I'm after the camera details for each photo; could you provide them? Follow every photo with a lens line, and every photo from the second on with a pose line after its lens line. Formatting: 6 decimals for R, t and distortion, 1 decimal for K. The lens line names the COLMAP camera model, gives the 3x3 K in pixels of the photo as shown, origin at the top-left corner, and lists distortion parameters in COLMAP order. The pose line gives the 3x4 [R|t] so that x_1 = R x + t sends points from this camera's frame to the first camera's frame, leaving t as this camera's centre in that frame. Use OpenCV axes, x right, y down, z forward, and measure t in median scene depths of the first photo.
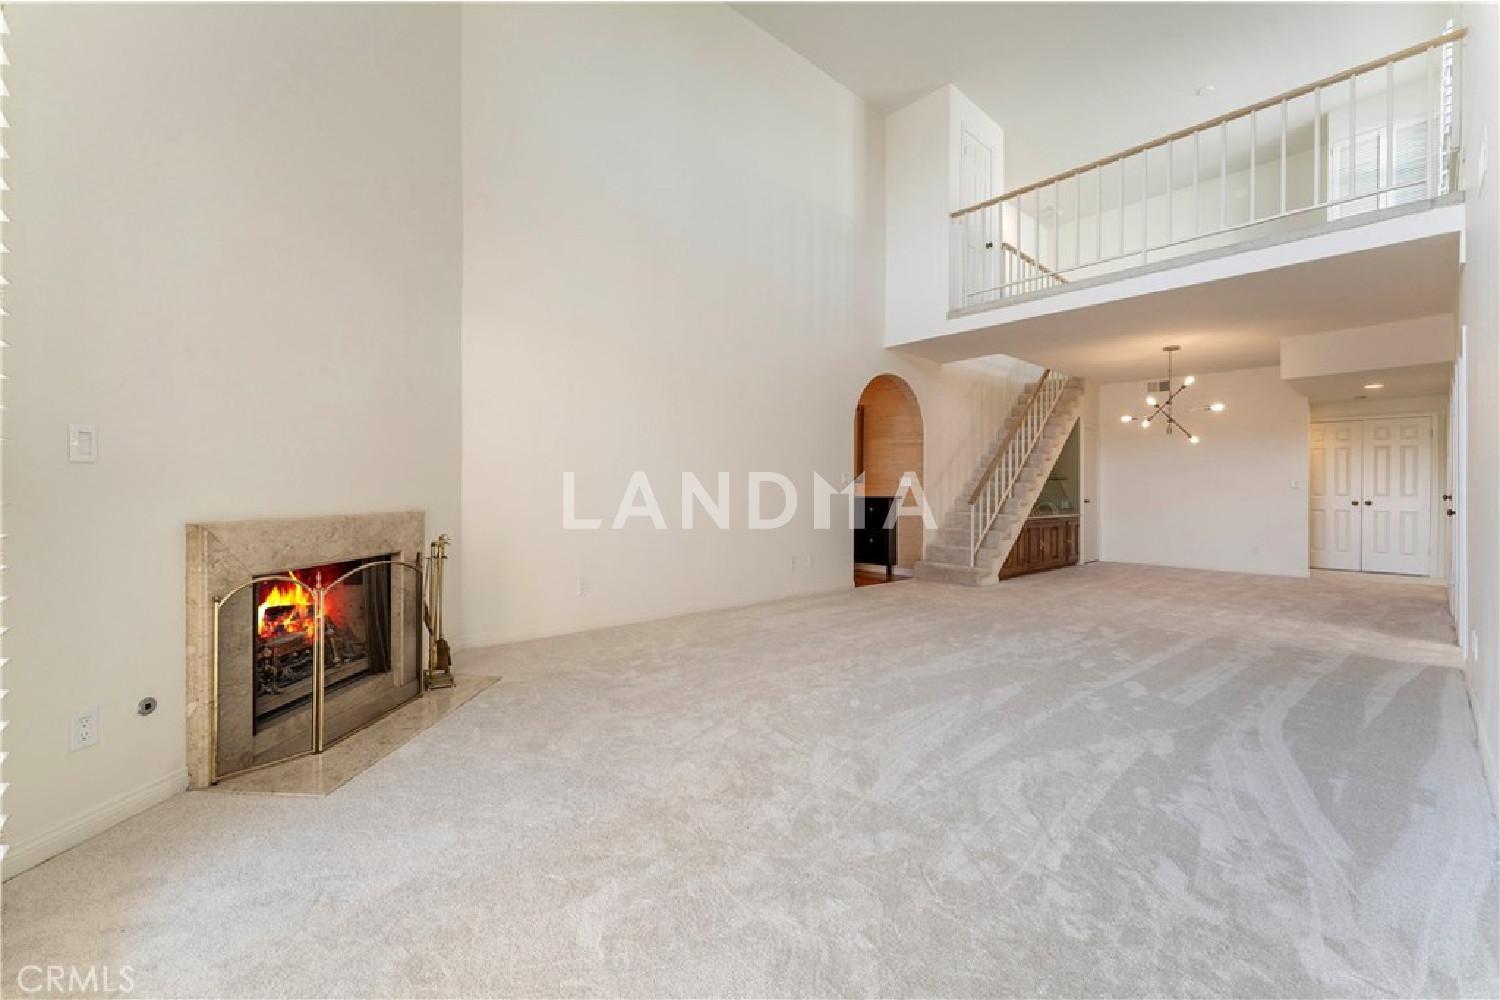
lens RADIAL K [[614.1, 0, 745.1], [0, 614.1, 490.4], [0, 0, 1]] dist [0.000322, 0.000274]
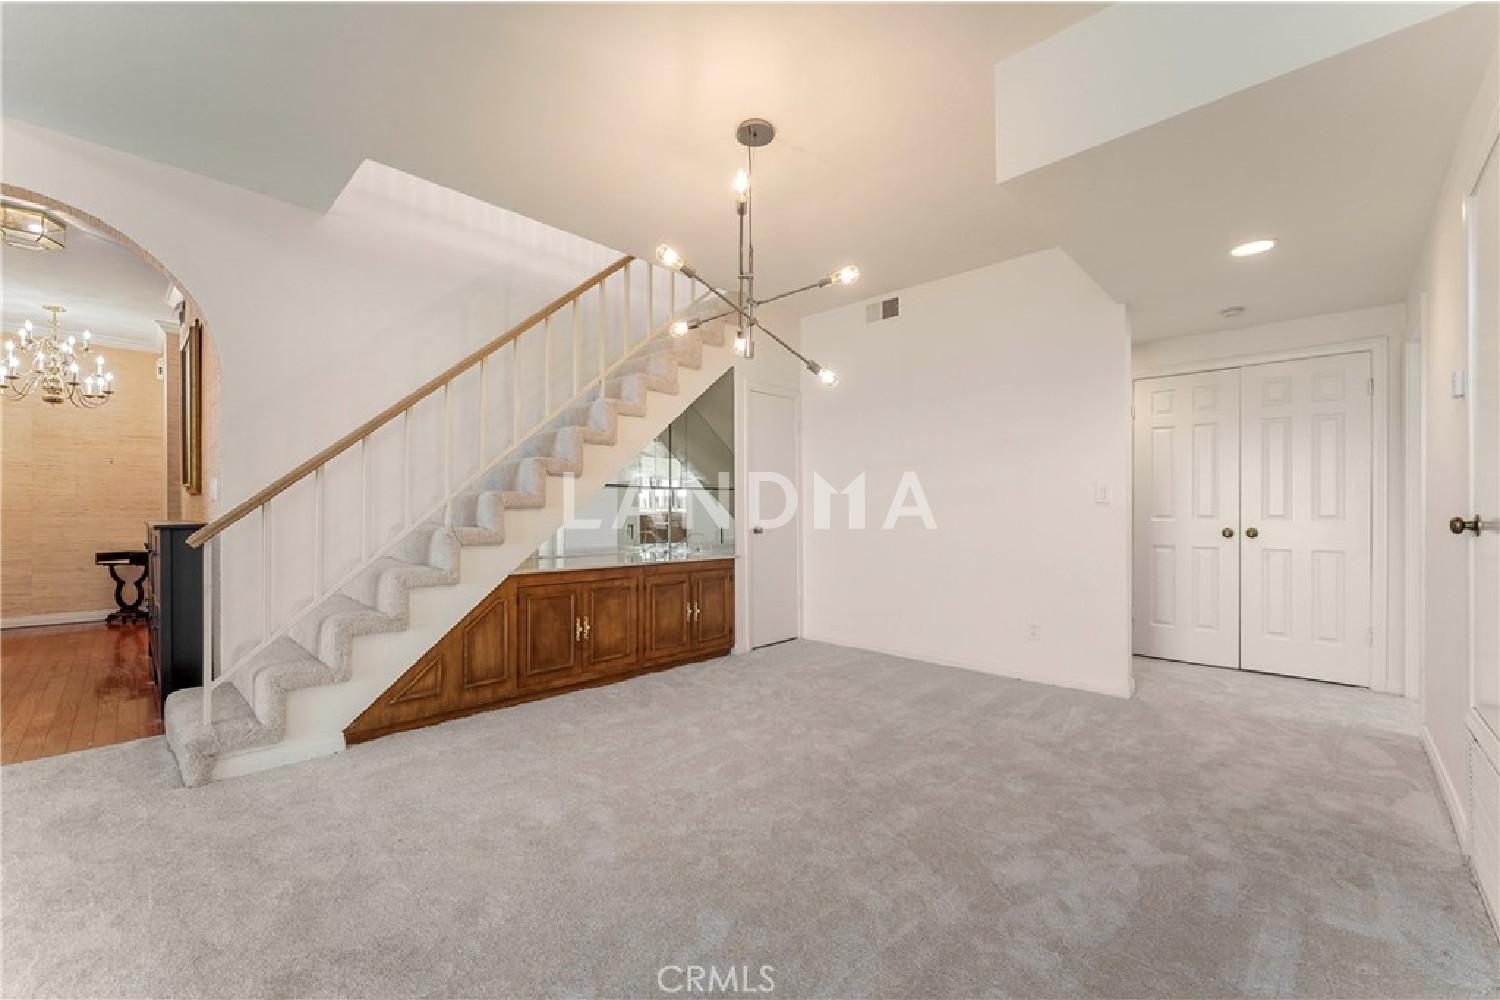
lens RADIAL K [[602.4, 0, 749.5], [0, 602.4, 509.7], [0, 0, 1]] dist [-0.000786, 0.000360]
pose [[0.997145, -0.002898, 0.075455, 0.732982], [0.003309, 0.999980, -0.005332, 0.004660], [-0.075438, 0.005566, 0.997135, 0.698353]]
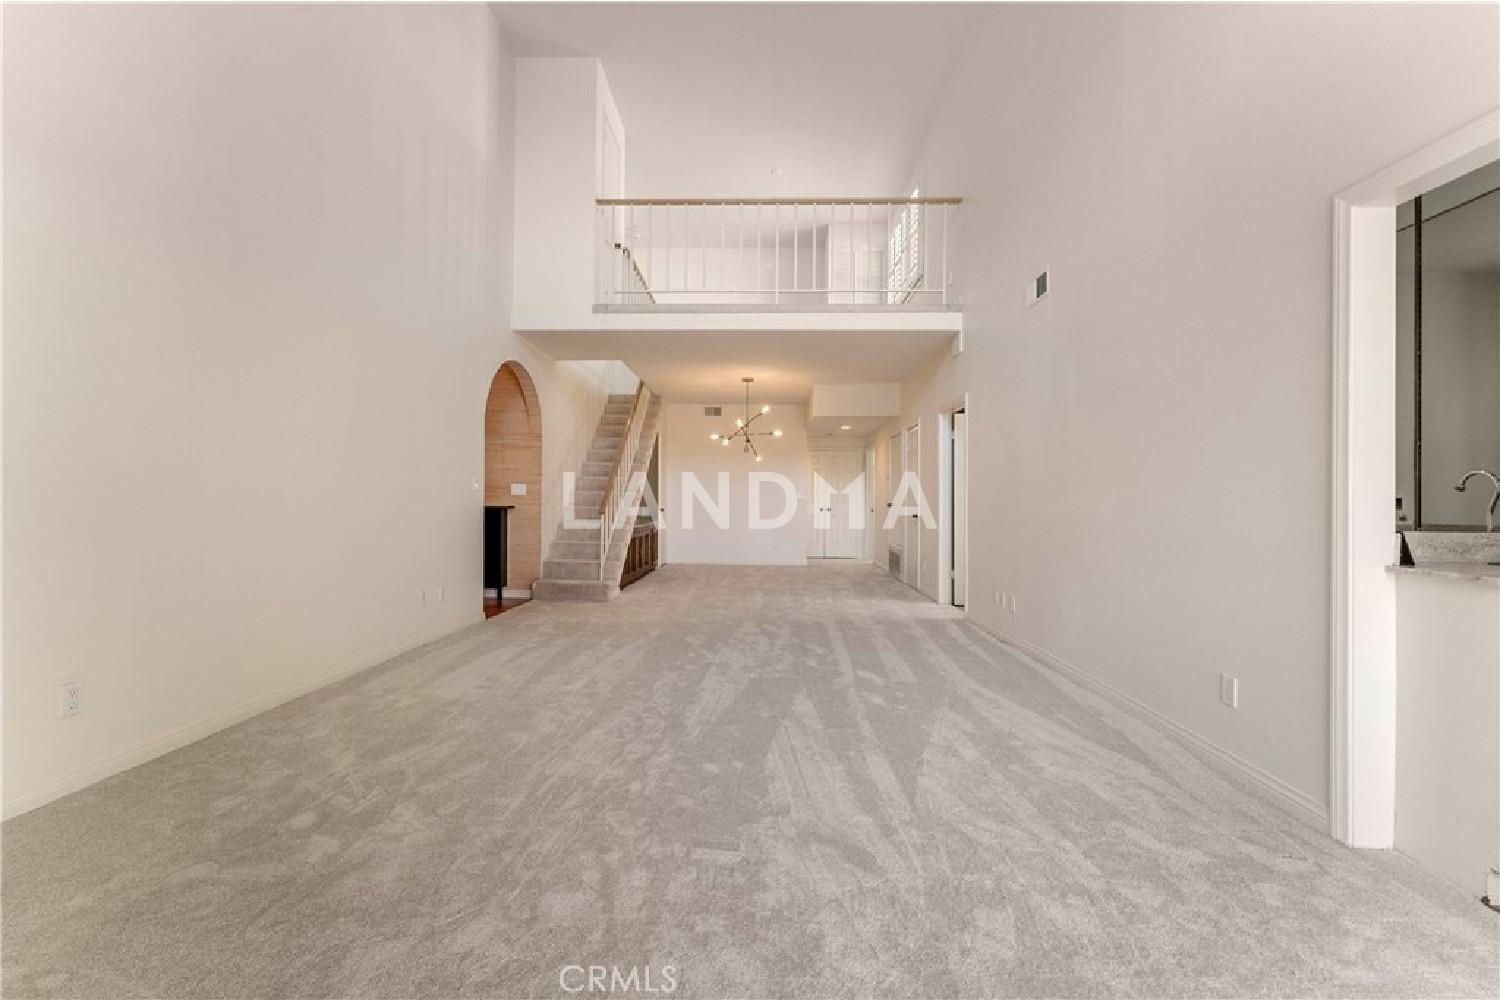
lens RADIAL K [[614.3, 0, 750.0], [0, 614.3, 500.0], [0, 0, 1]] dist [-0.001069, -0.000062]
pose [[0.682486, 0.001545, 0.730897, -0.185048], [-0.003577, 0.999993, 0.001227, -0.001834], [-0.730890, -0.003452, 0.682487, 0.209379]]
